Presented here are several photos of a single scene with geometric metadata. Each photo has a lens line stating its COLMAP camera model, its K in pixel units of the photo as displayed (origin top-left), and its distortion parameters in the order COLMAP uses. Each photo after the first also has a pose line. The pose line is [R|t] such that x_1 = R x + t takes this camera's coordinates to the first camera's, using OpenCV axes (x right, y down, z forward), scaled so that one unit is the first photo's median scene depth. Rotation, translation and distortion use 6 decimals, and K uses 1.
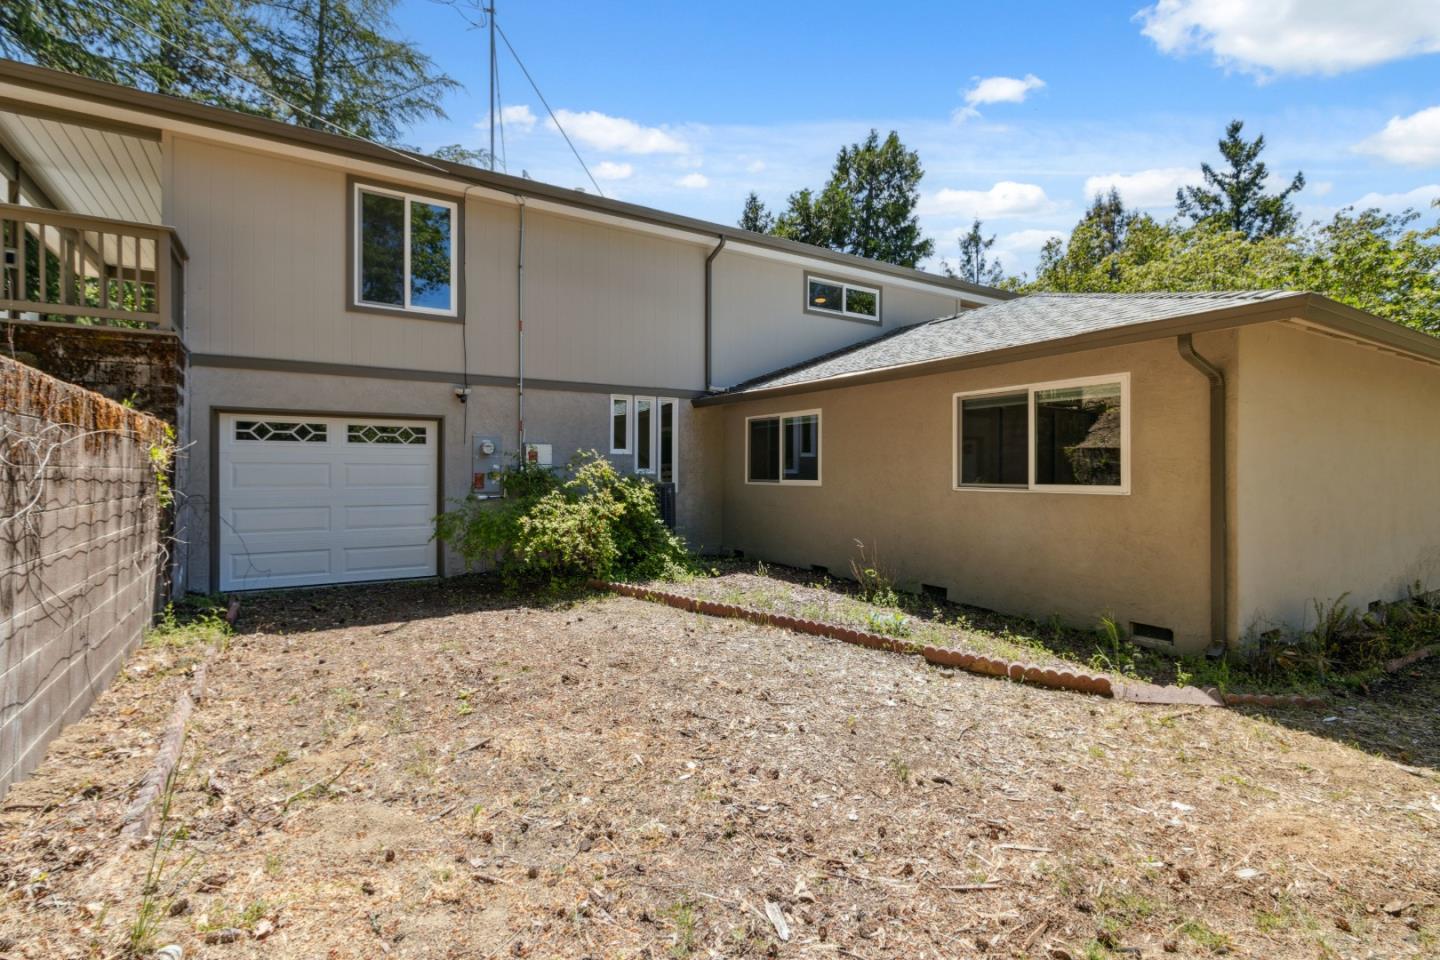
lens RADIAL K [[680.3, 0, 718.6], [0, 680.3, 474.8], [0, 0, 1]] dist [0.010546, -0.000318]
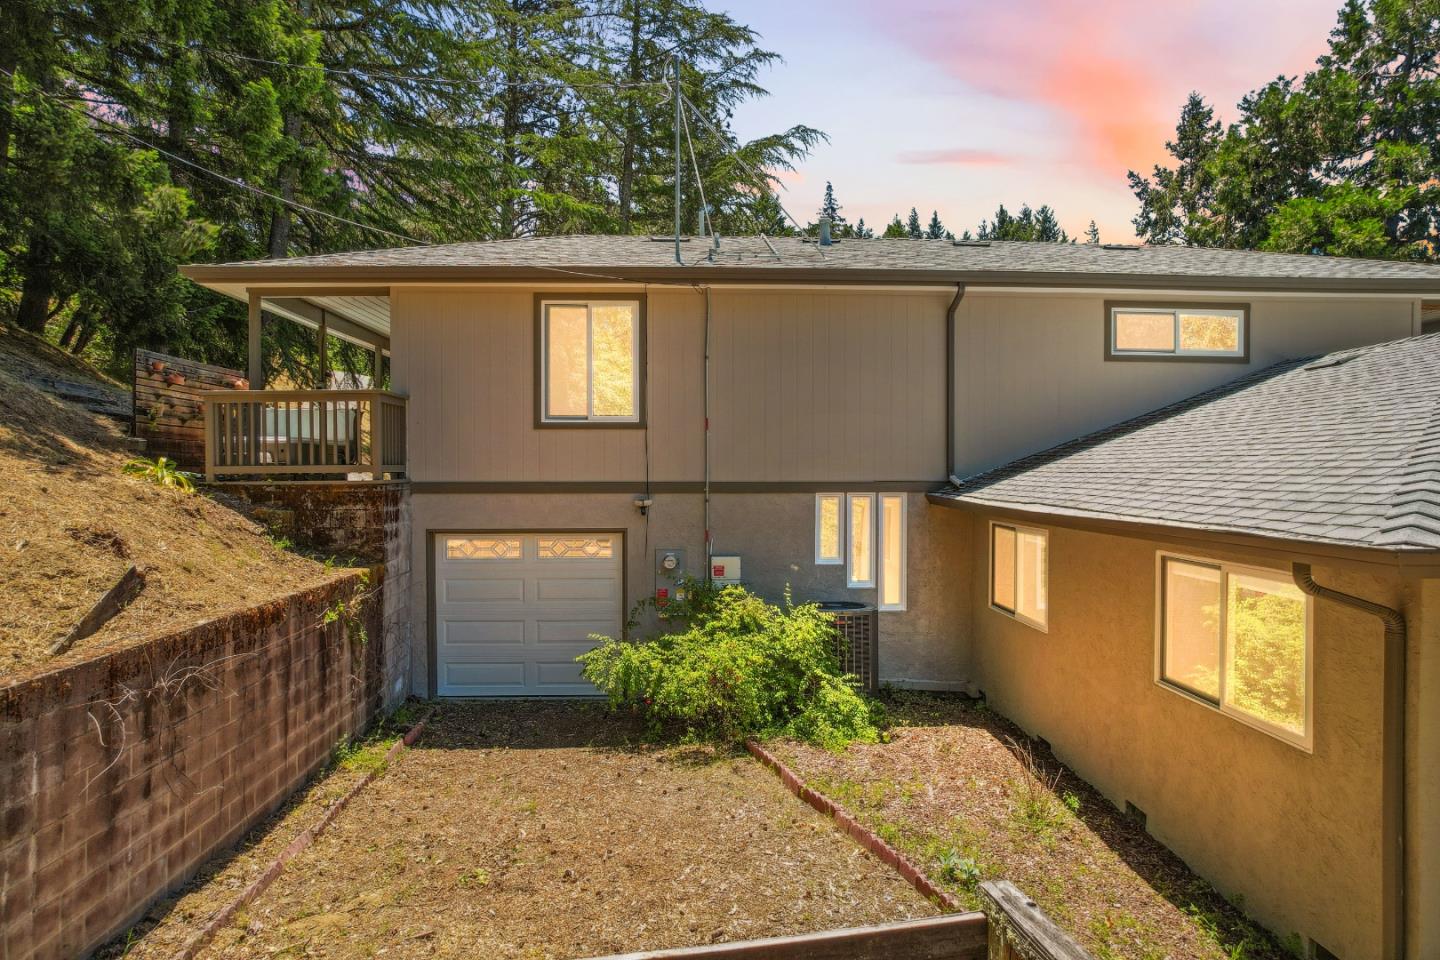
lens RADIAL K [[929.8, 0, 720.0], [0, 929.8, 480.0], [0, 0, 1]] dist [-0.060841, 0.062156]
pose [[0.872176, 0.002732, -0.489184, 0.247890], [-0.000729, 0.999991, 0.004286, -0.116943], [0.489192, -0.003382, 0.872170, -0.039846]]
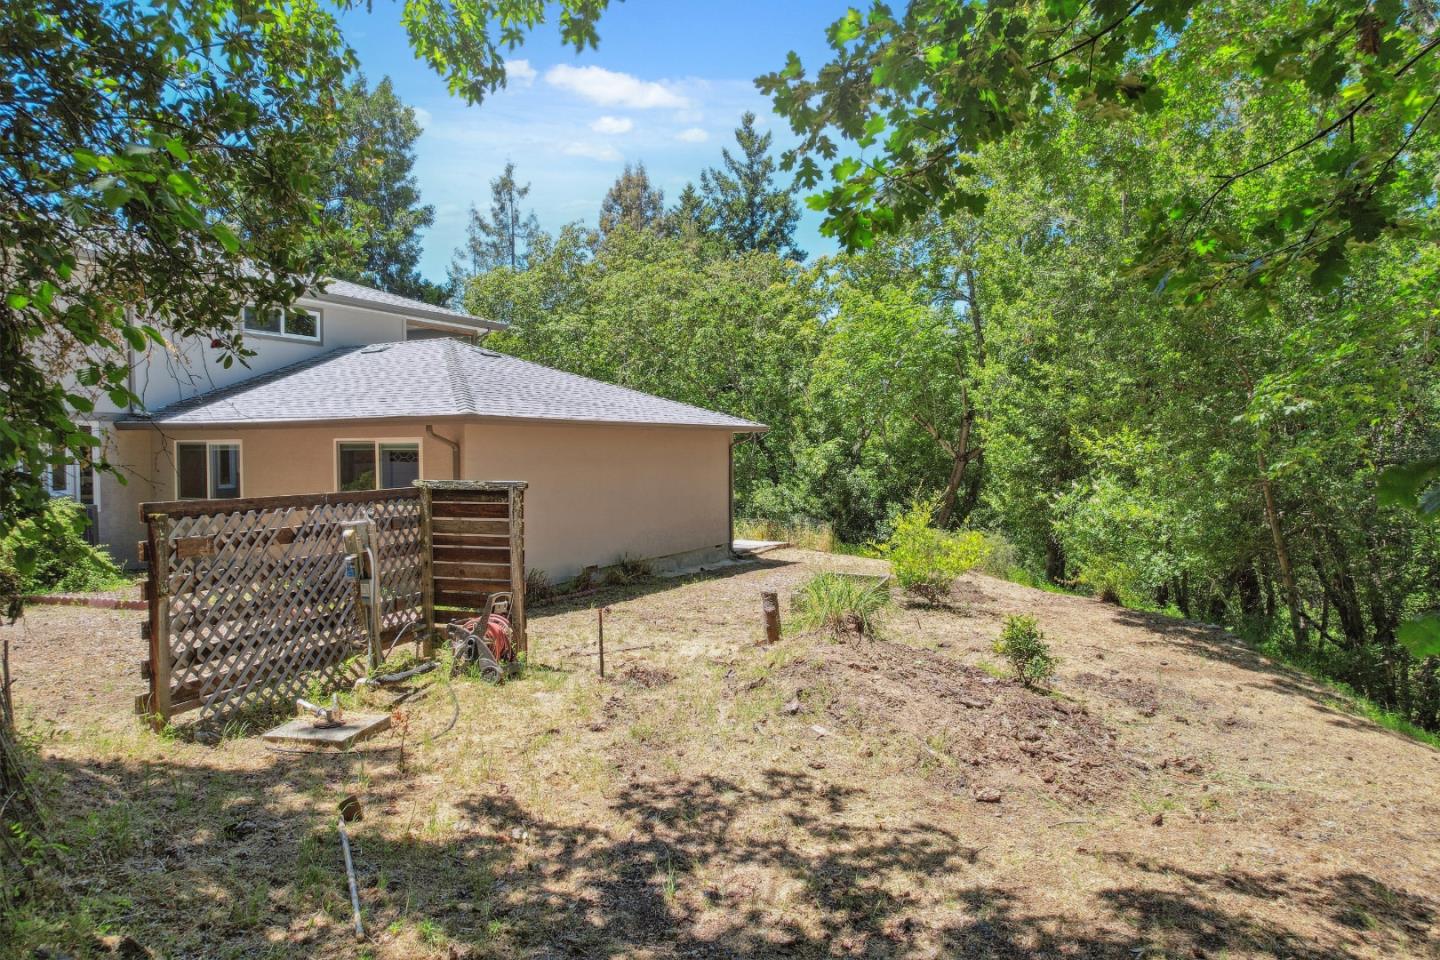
lens RADIAL K [[904.5, 0, 720.0], [0, 904.5, 480.0], [0, 0, 1]] dist [-0.079052, 0.068045]
pose [[0.851811, -0.021286, 0.523416, 0.035726], [0.005818, 0.999497, 0.031178, -0.052038], [-0.523816, -0.023512, 0.851507, -0.575109]]
